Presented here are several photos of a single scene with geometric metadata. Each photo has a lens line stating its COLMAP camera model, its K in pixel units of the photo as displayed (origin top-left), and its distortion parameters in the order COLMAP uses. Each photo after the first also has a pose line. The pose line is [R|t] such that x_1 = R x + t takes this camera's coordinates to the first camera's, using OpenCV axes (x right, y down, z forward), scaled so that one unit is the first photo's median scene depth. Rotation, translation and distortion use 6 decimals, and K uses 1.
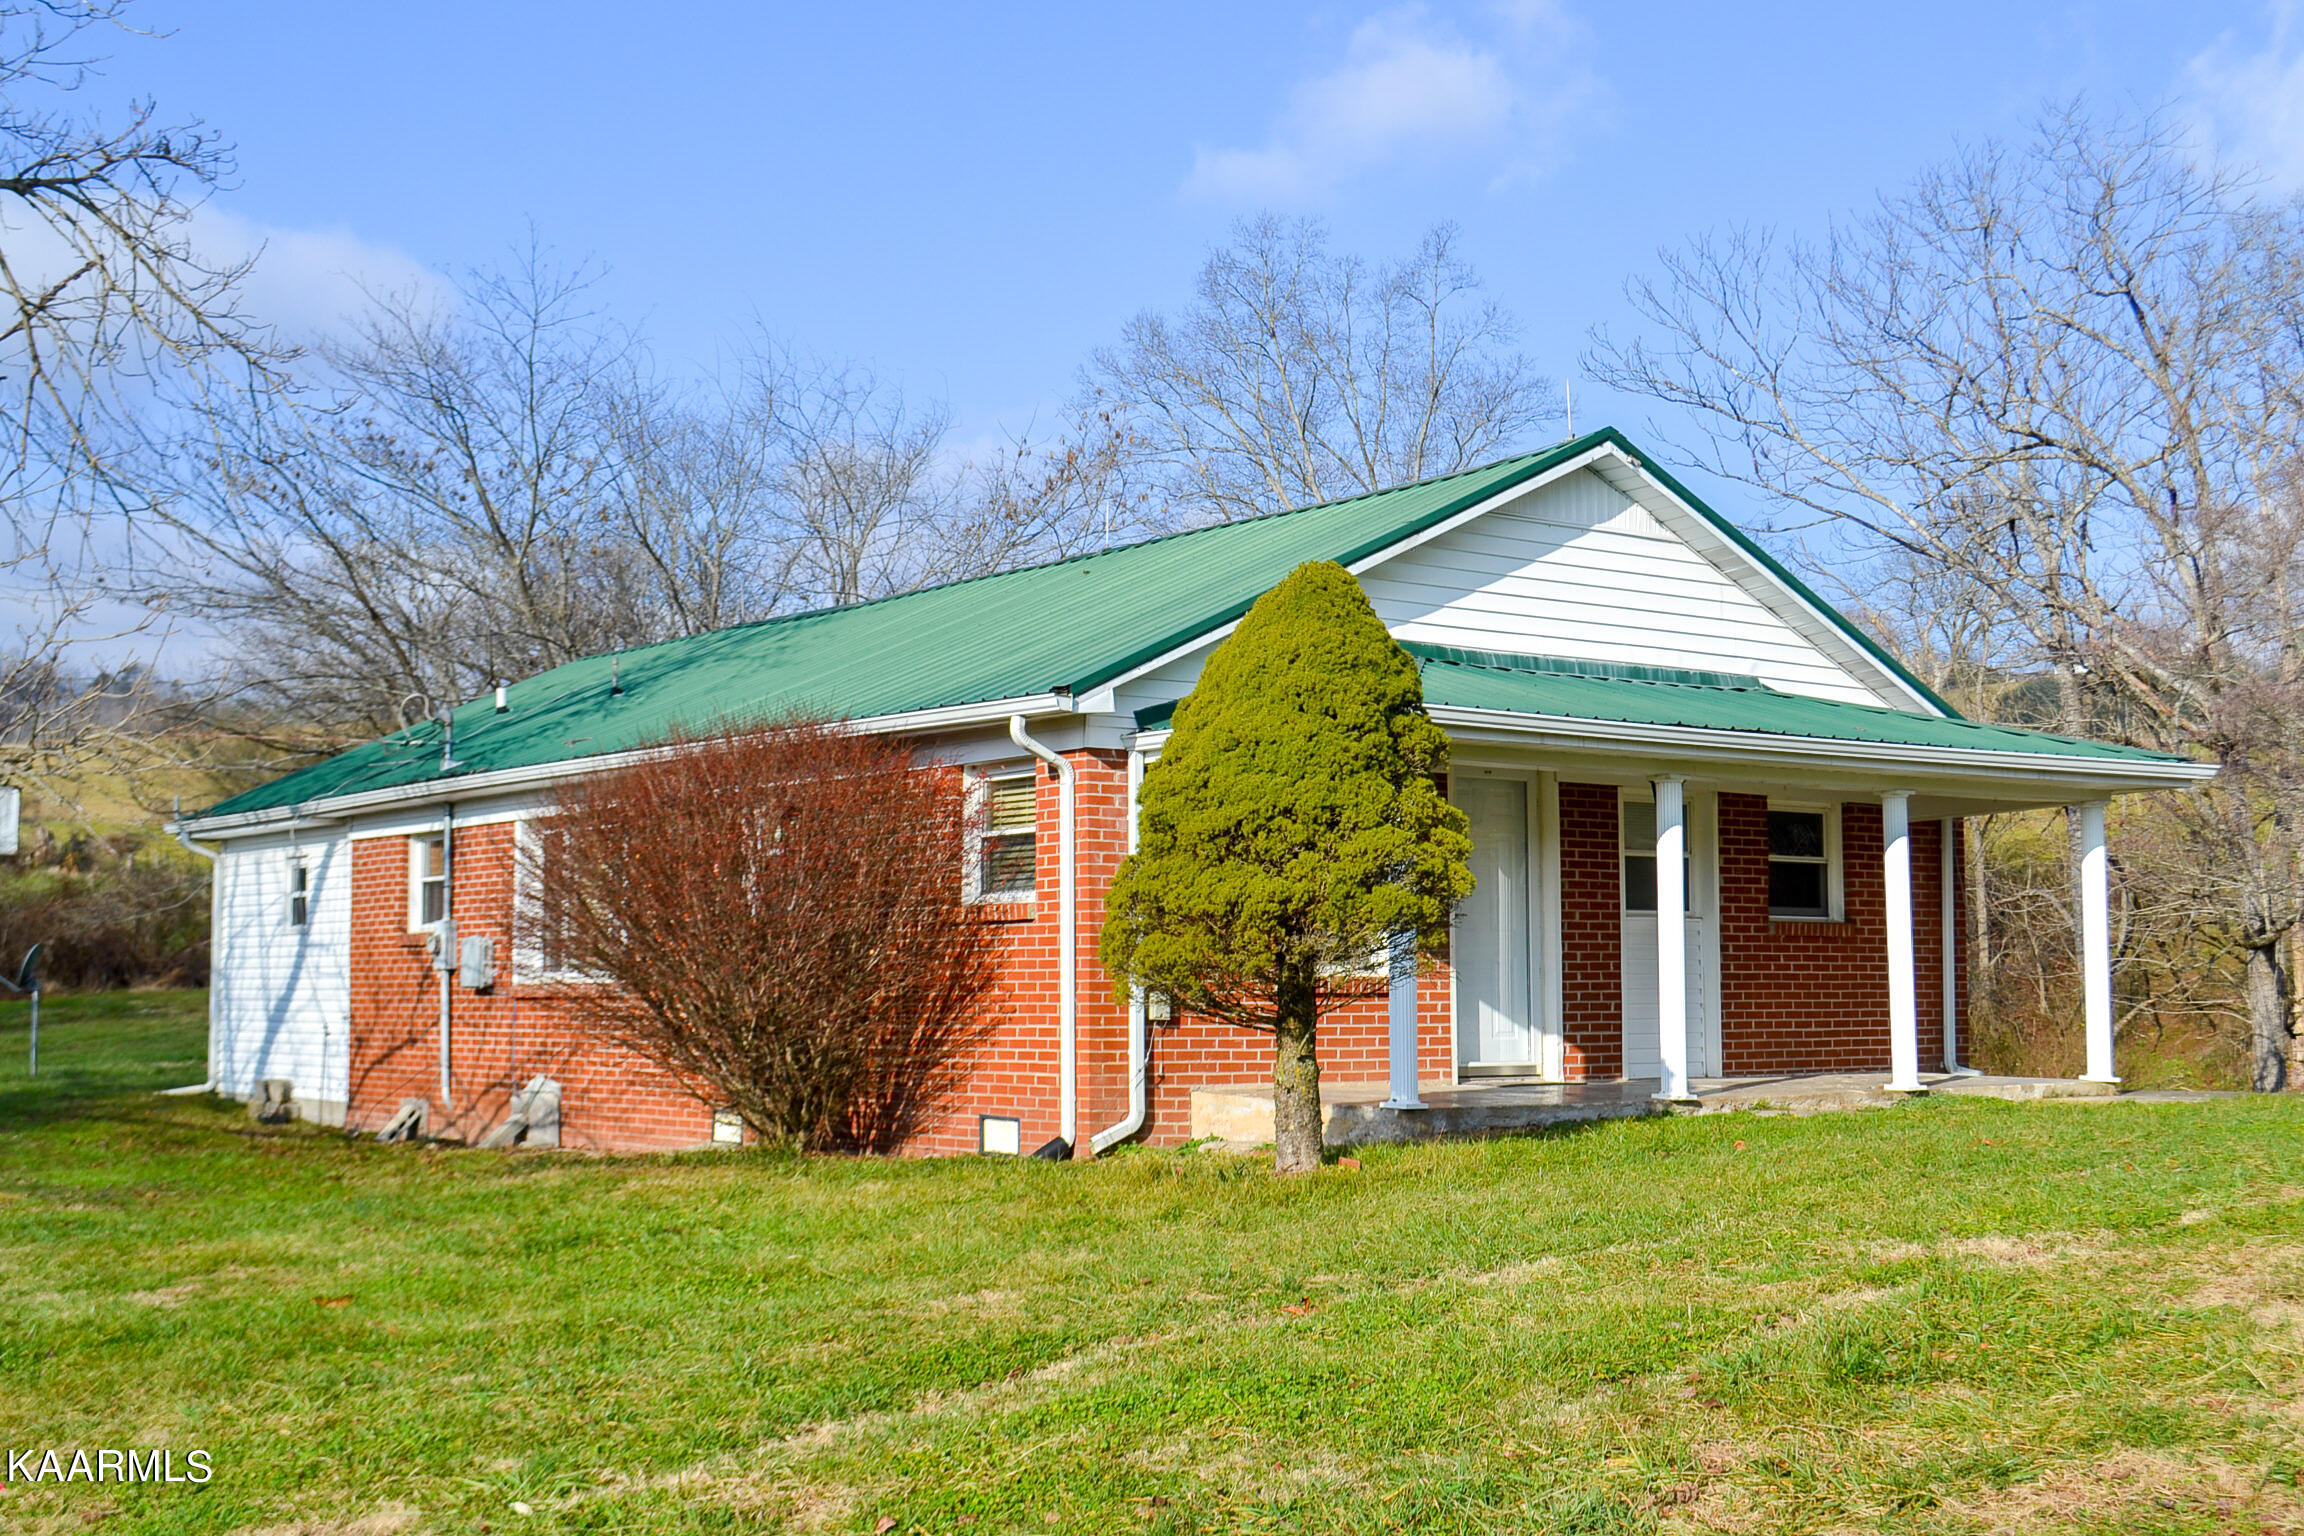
lens RADIAL K [[2819.6, 0, 1153.1], [0, 2819.6, 768.0], [0, 0, 1]] dist [-0.021323, 0.000000]
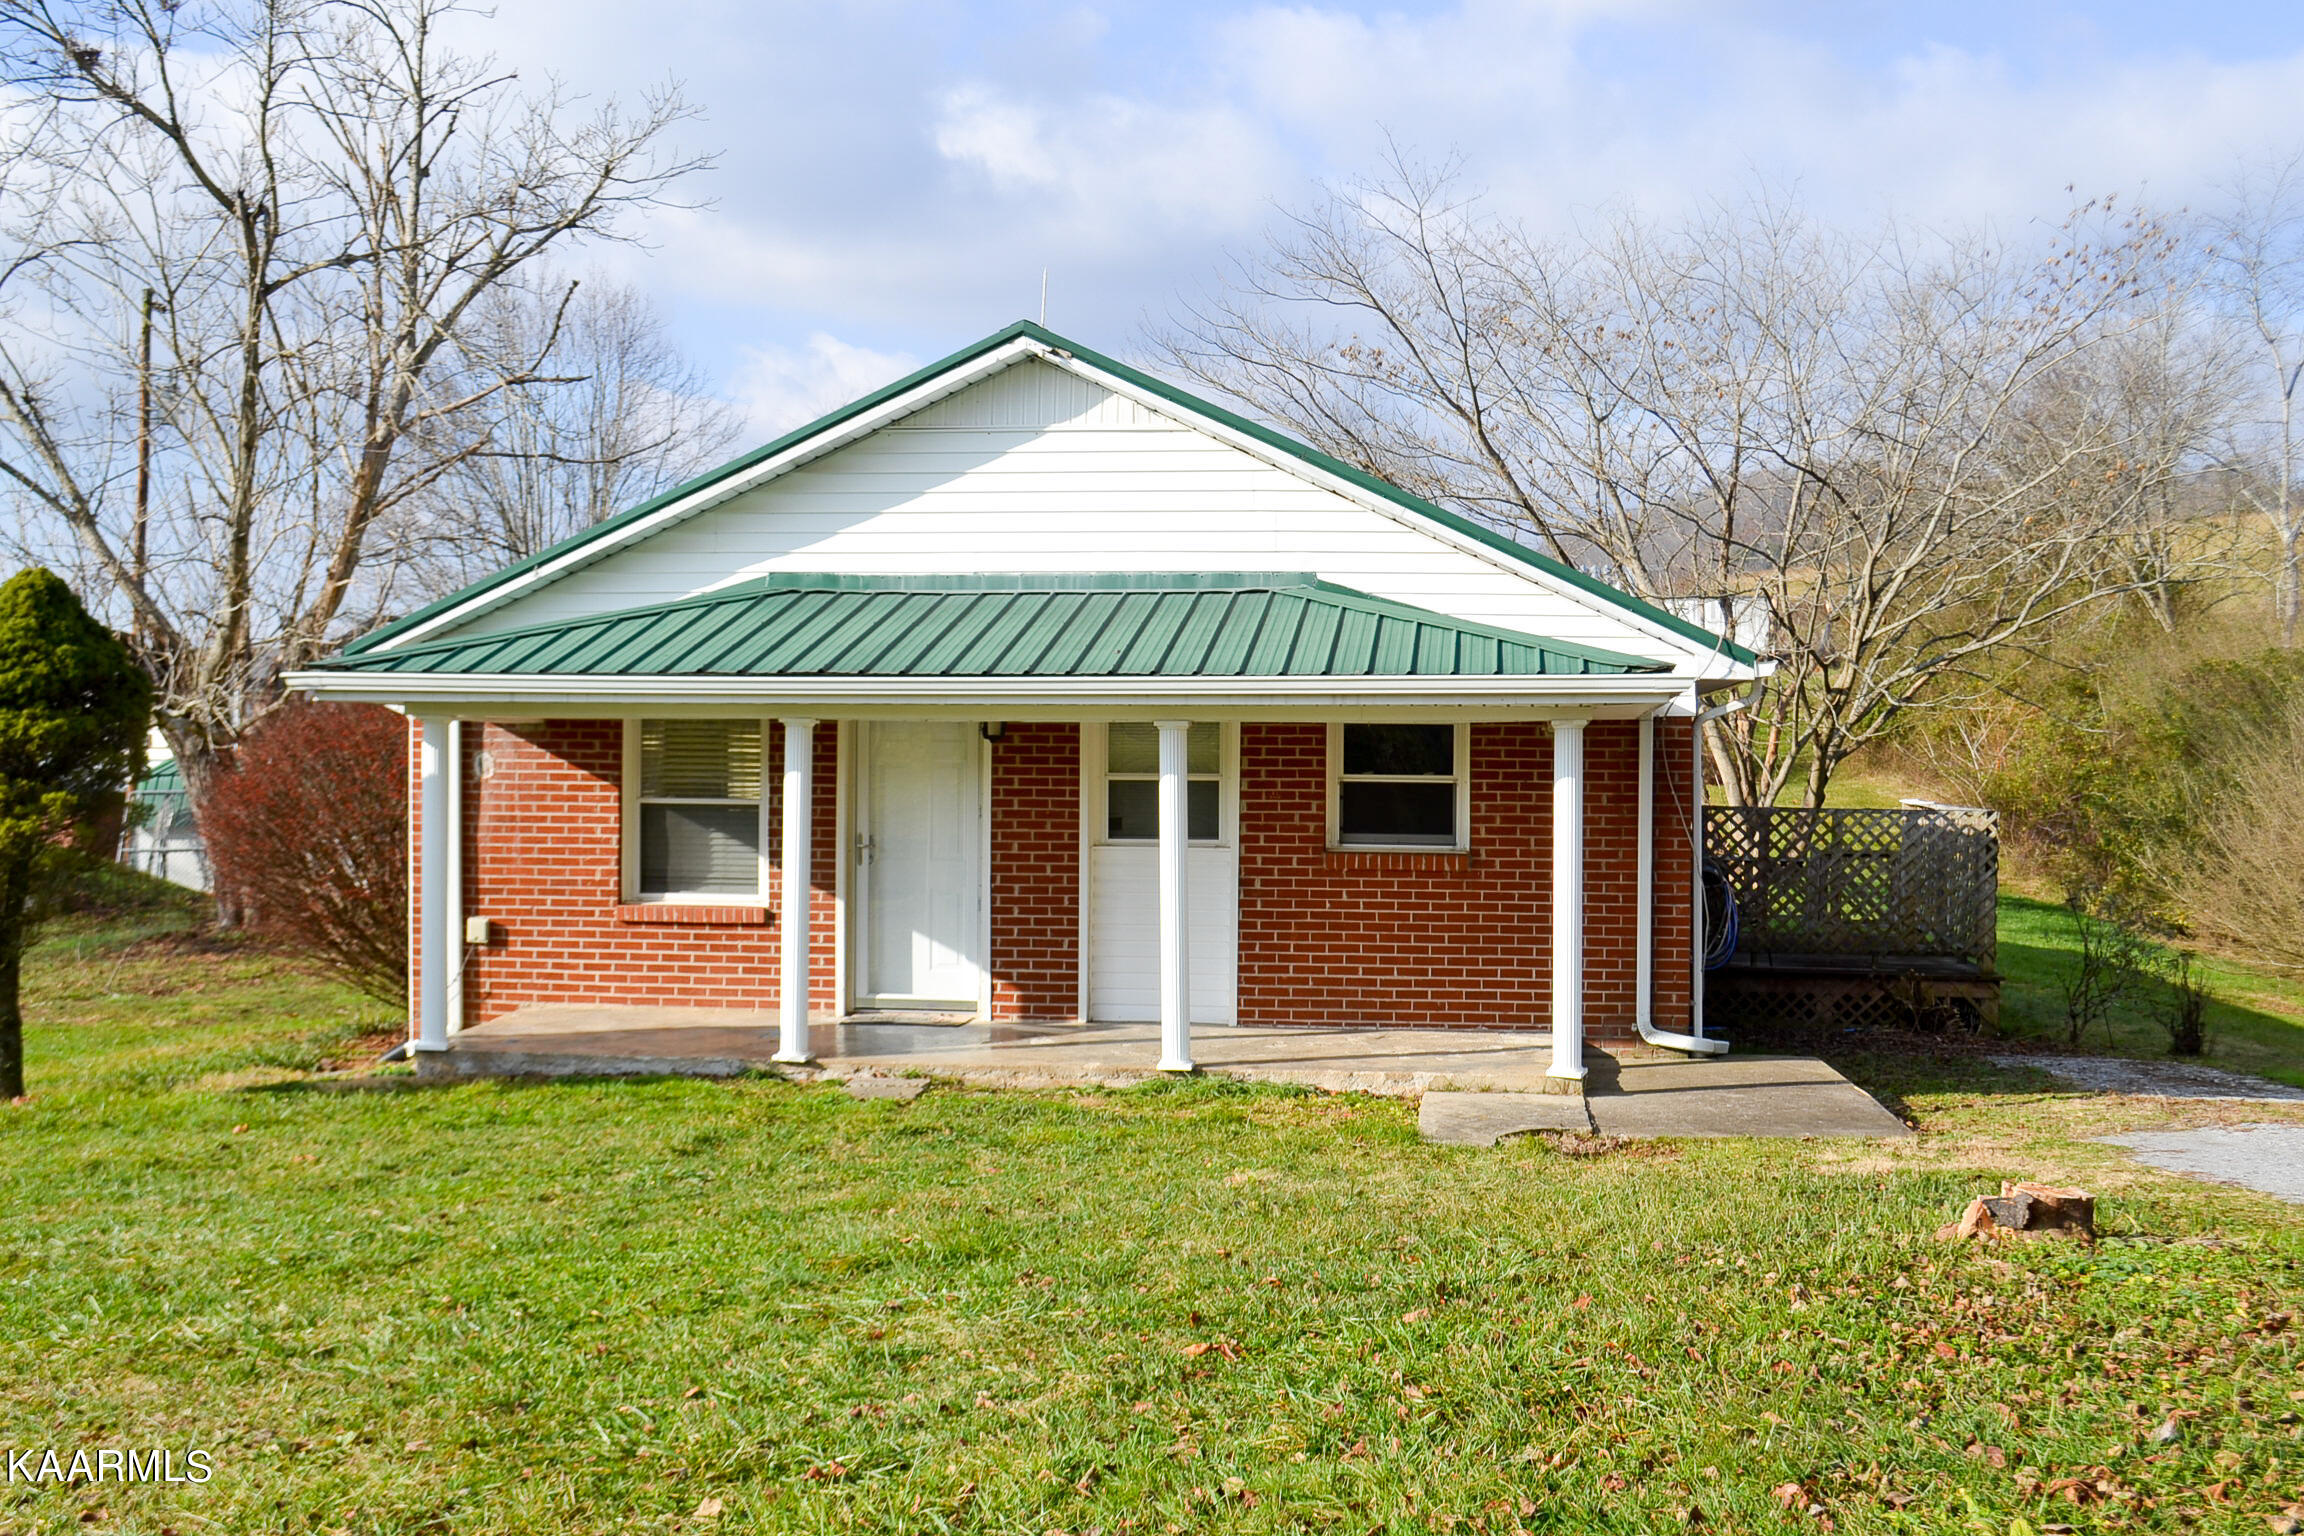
lens RADIAL K [[2469.5, 0, 1146.5], [0, 2469.5, 756.7], [0, 0, 1]] dist [-0.050133, 0.000000]
pose [[0.707555, 0.012830, -0.706541, 0.769442], [0.048005, 0.996653, 0.066171, -0.030542], [0.705025, -0.080737, 0.704571, 0.451680]]
